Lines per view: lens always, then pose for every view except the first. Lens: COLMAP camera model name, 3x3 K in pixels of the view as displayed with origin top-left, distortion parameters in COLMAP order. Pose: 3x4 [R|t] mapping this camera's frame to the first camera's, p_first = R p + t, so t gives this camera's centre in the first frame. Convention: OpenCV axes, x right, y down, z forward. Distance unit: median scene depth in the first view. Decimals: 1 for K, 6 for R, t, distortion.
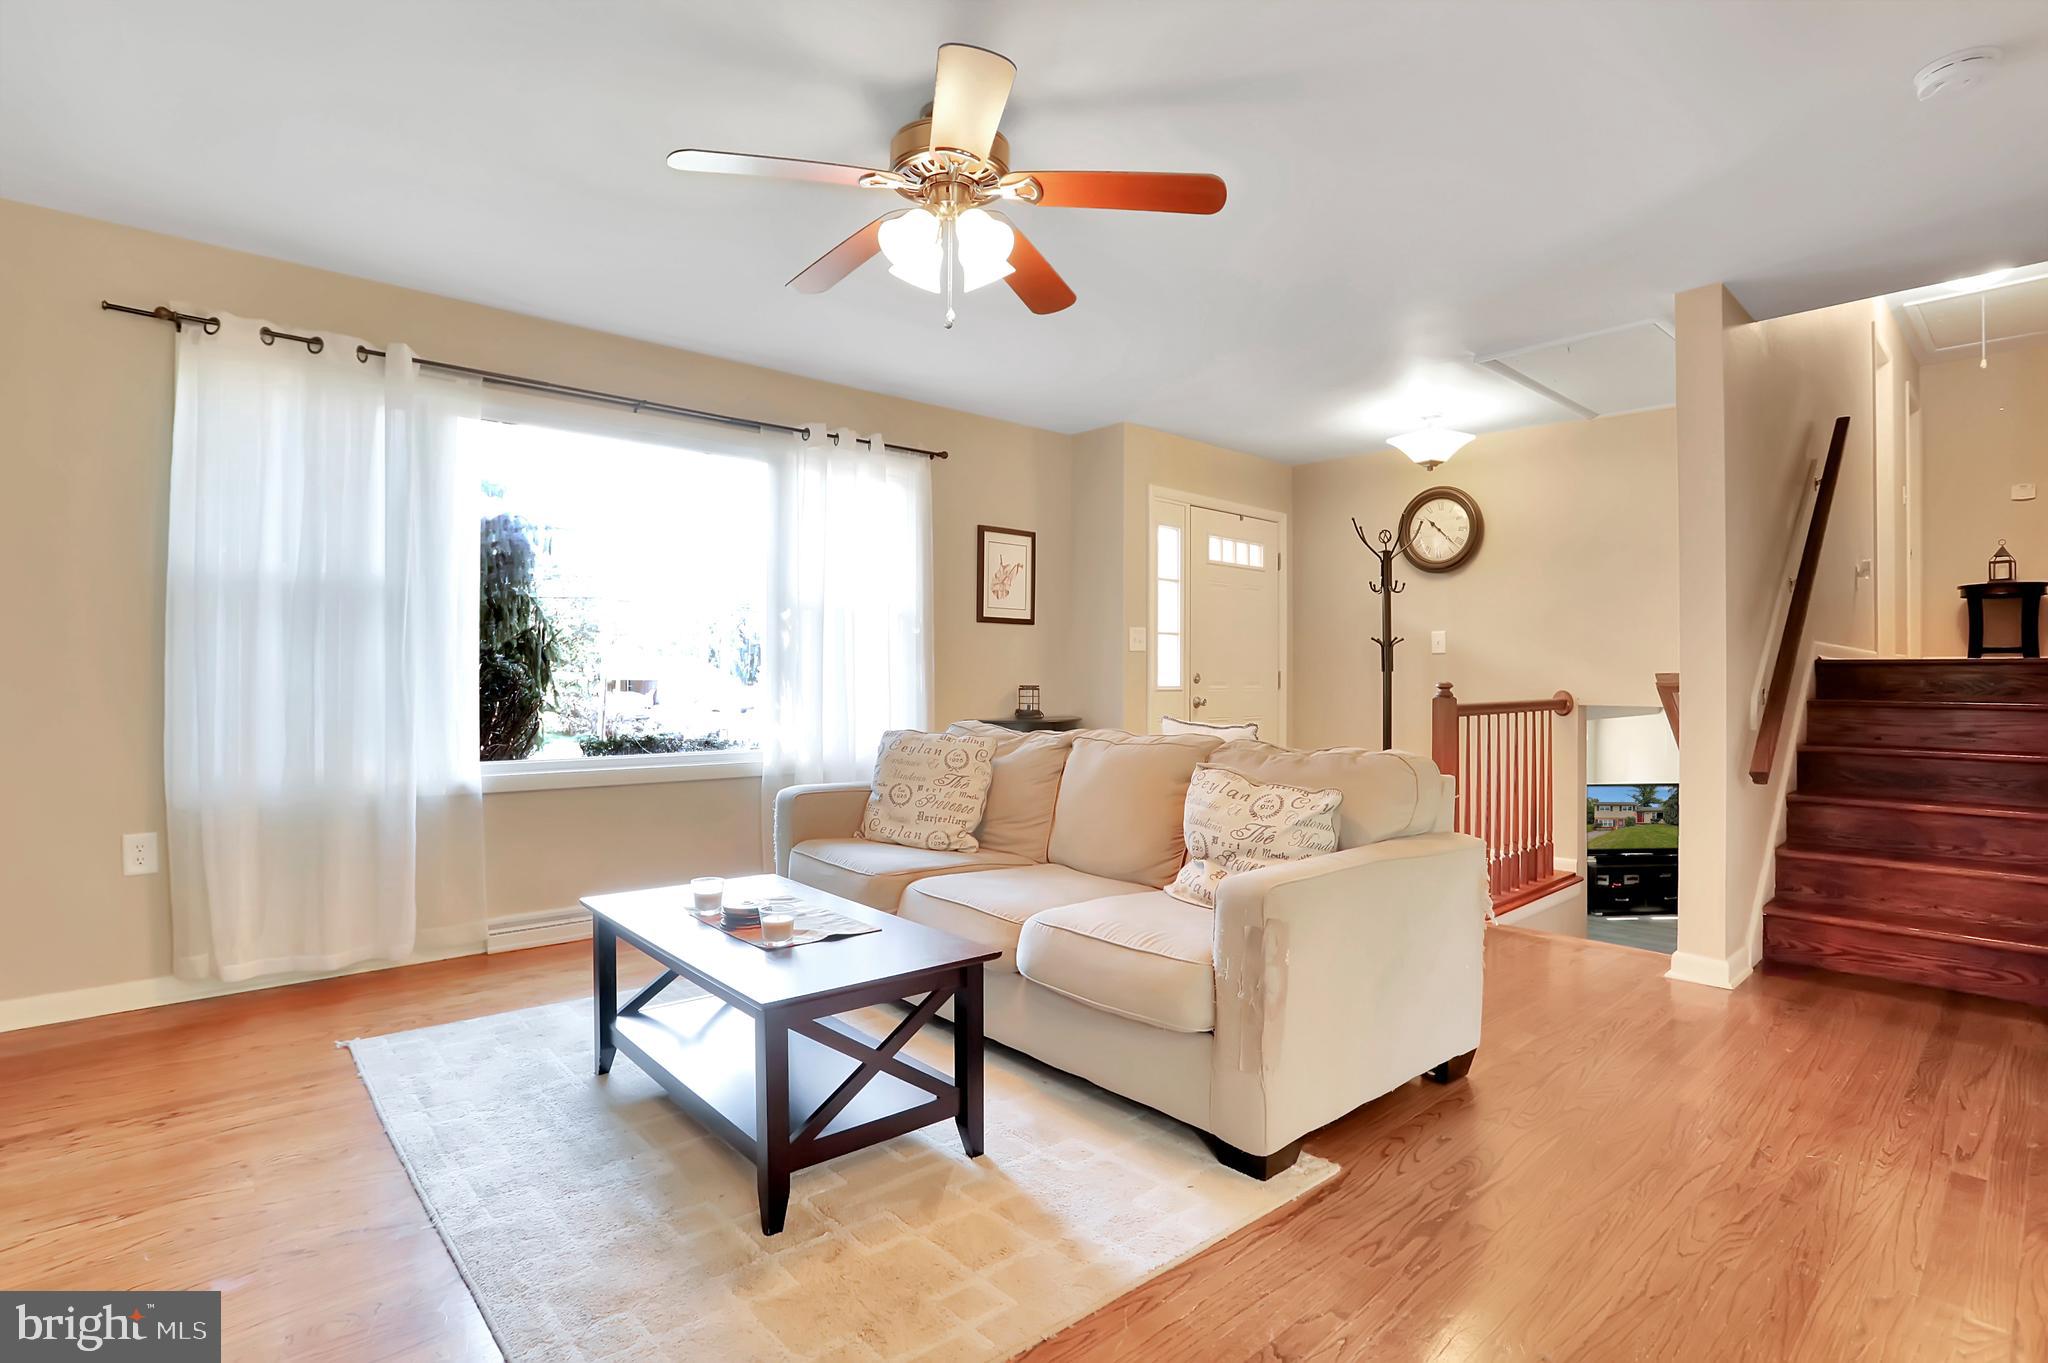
lens RADIAL K [[1002.9, 0, 1021.6], [0, 1002.9, 667.7], [0, 0, 1]] dist [-0.086586, 0.036136]
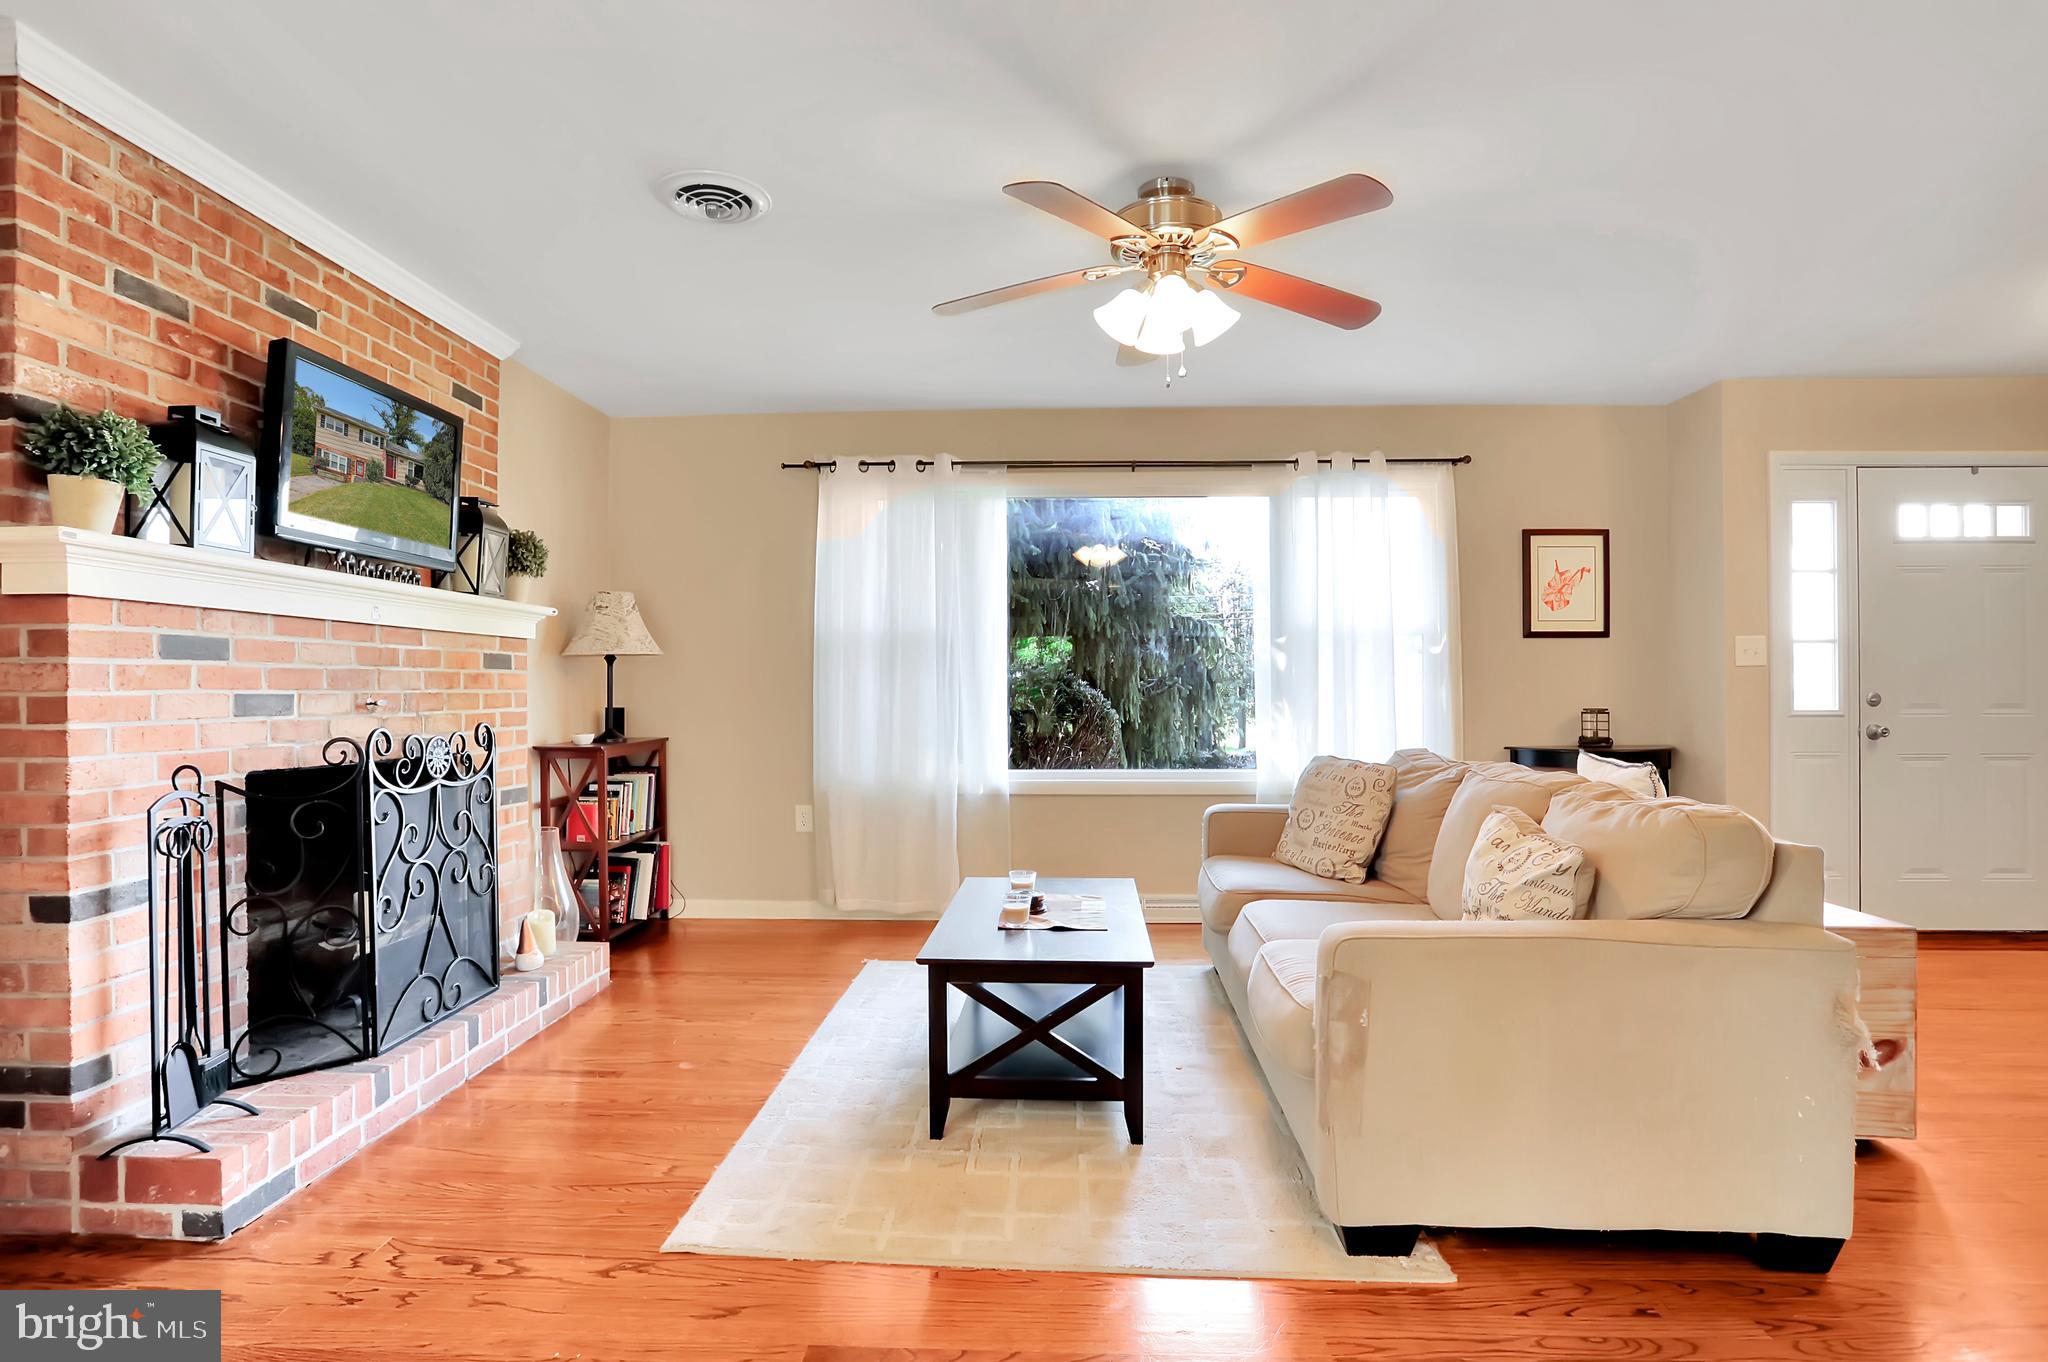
lens RADIAL K [[1022.7, 0, 1015.0], [0, 1022.7, 685.4], [0, 0, 1]] dist [-0.066919, 0.026917]
pose [[0.712606, -0.009755, -0.701496, 0.401821], [0.011619, 0.999930, -0.002102, -0.010085], [0.701468, -0.006653, 0.712670, 0.062685]]
